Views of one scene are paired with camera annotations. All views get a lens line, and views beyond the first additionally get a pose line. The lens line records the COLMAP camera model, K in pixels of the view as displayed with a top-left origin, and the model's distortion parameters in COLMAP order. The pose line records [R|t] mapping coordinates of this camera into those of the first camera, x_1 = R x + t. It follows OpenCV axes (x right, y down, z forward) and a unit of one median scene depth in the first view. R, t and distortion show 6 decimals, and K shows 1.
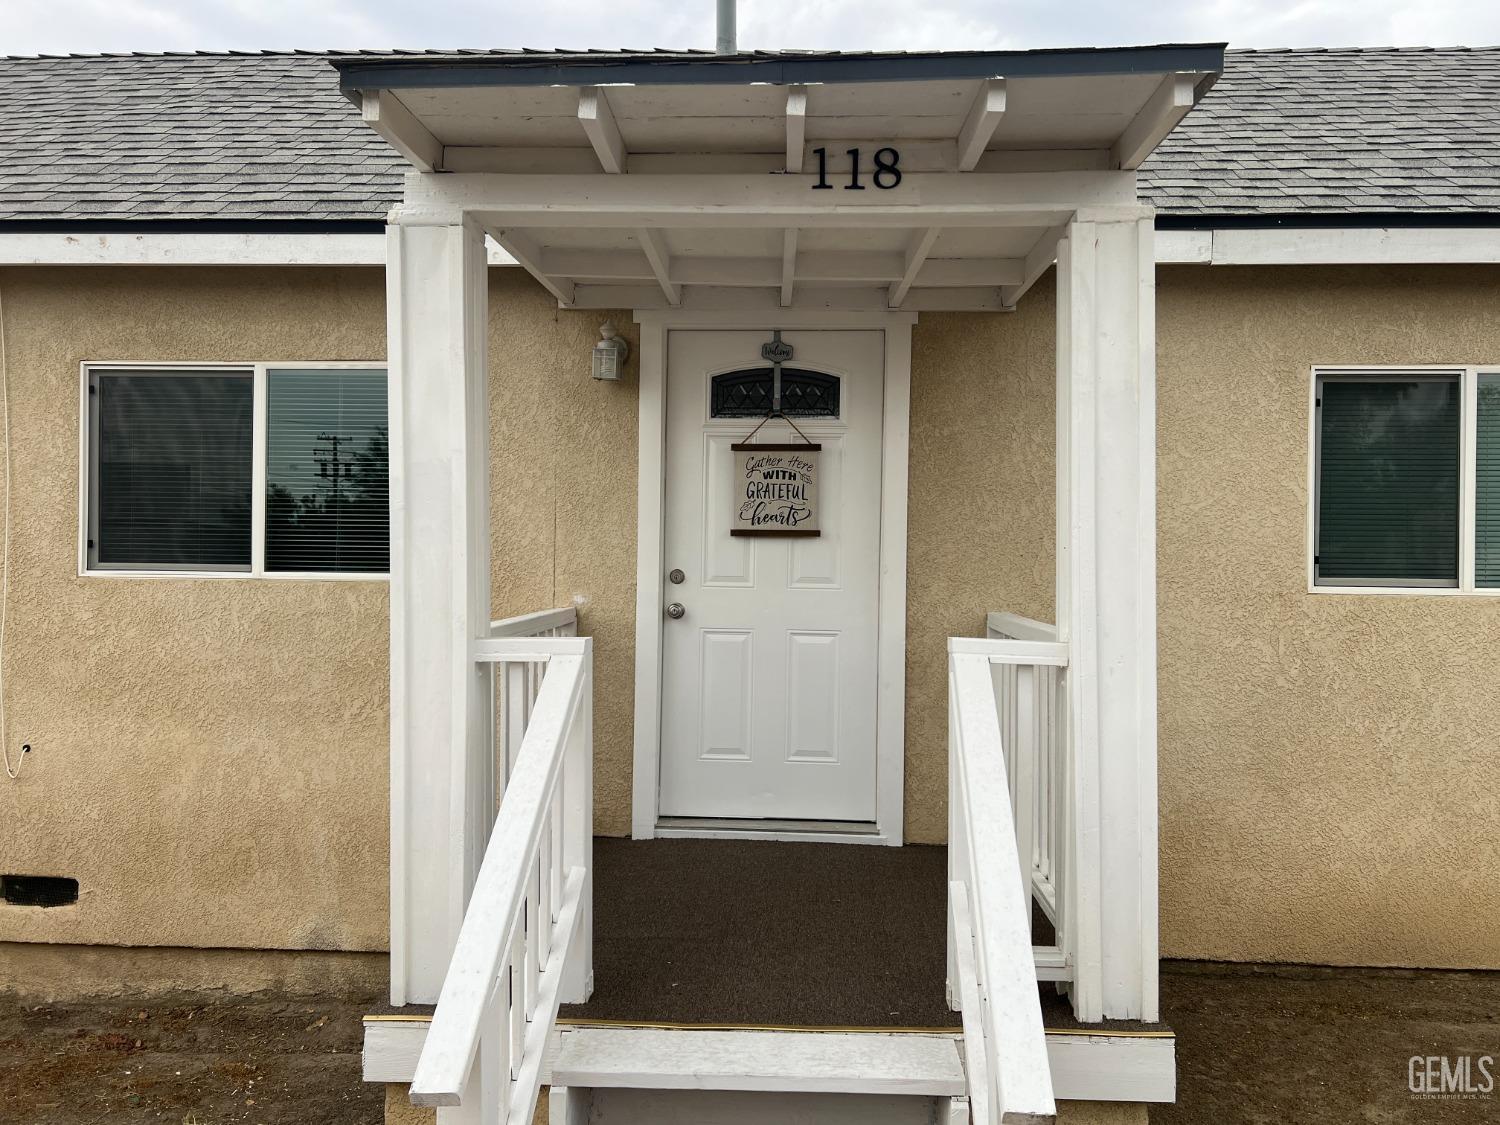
lens RADIAL K [[1130.3, 0, 748.1], [0, 1130.3, 564.2], [0, 0, 1]] dist [0.054887, -0.070223]
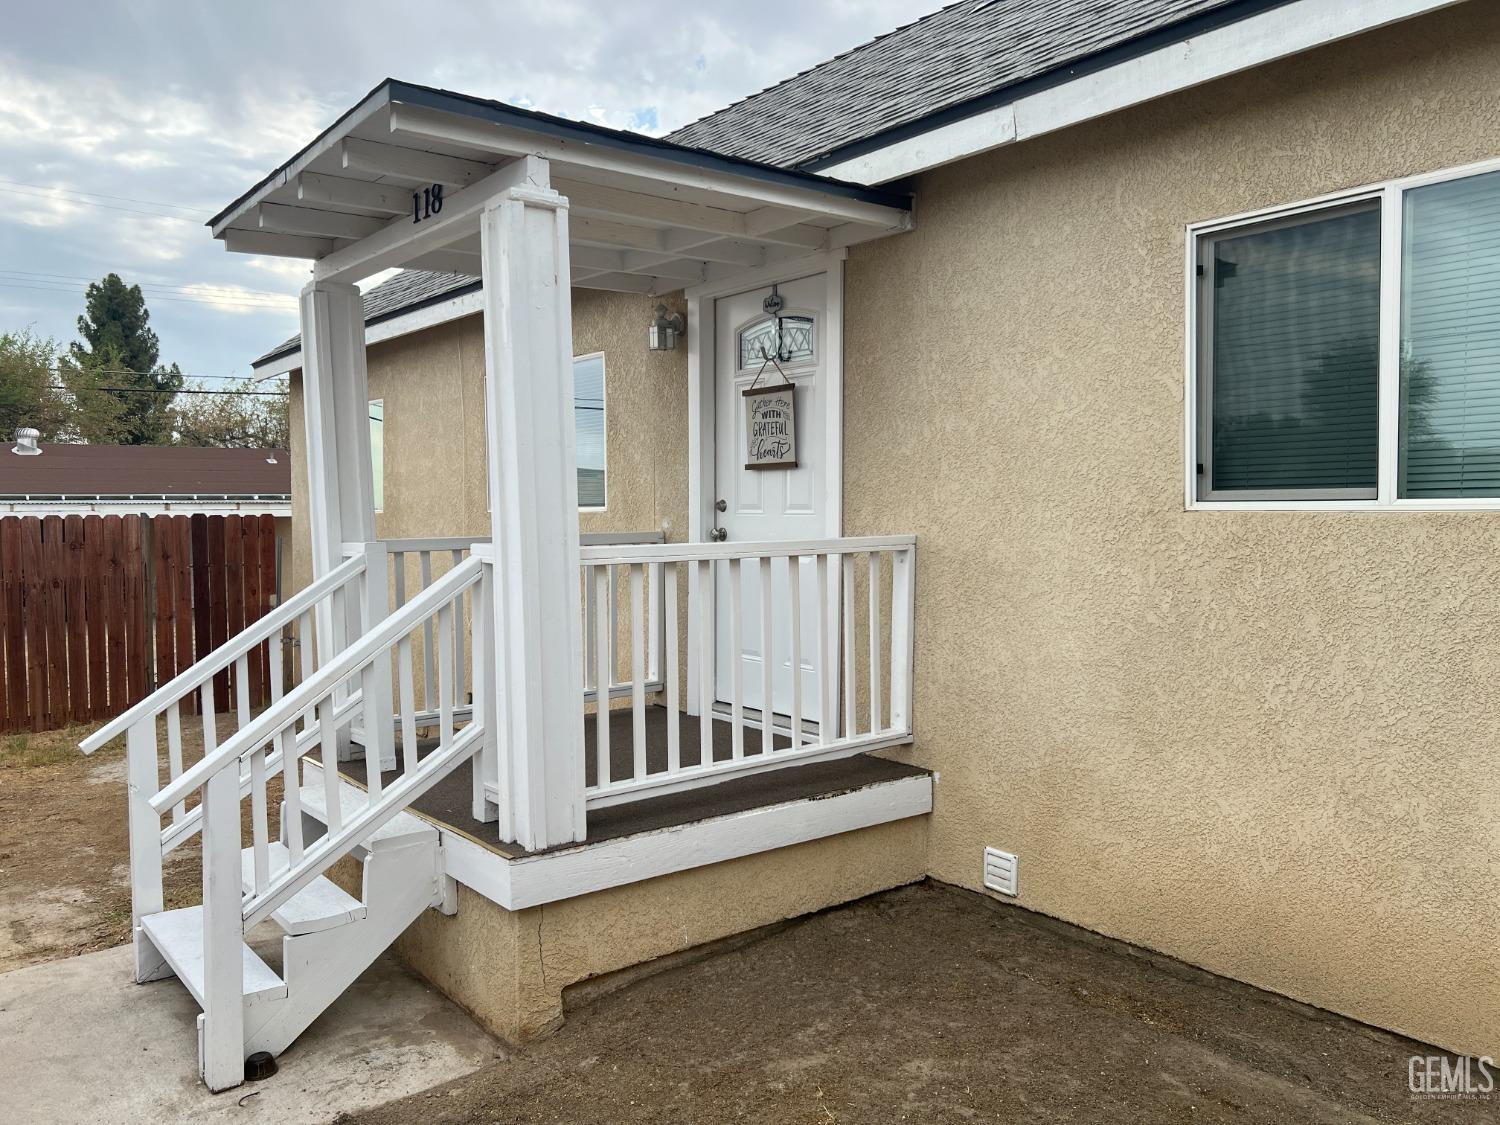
lens RADIAL K [[1130.3, 0, 734.8], [0, 1130.3, 564.3], [0, 0, 1]] dist [0.054887, -0.070223]
pose [[0.660310, 0.020238, -0.750720, 0.888200], [0.014375, 0.999113, 0.039578, 0.027011], [0.750855, -0.036925, 0.659434, 0.225350]]
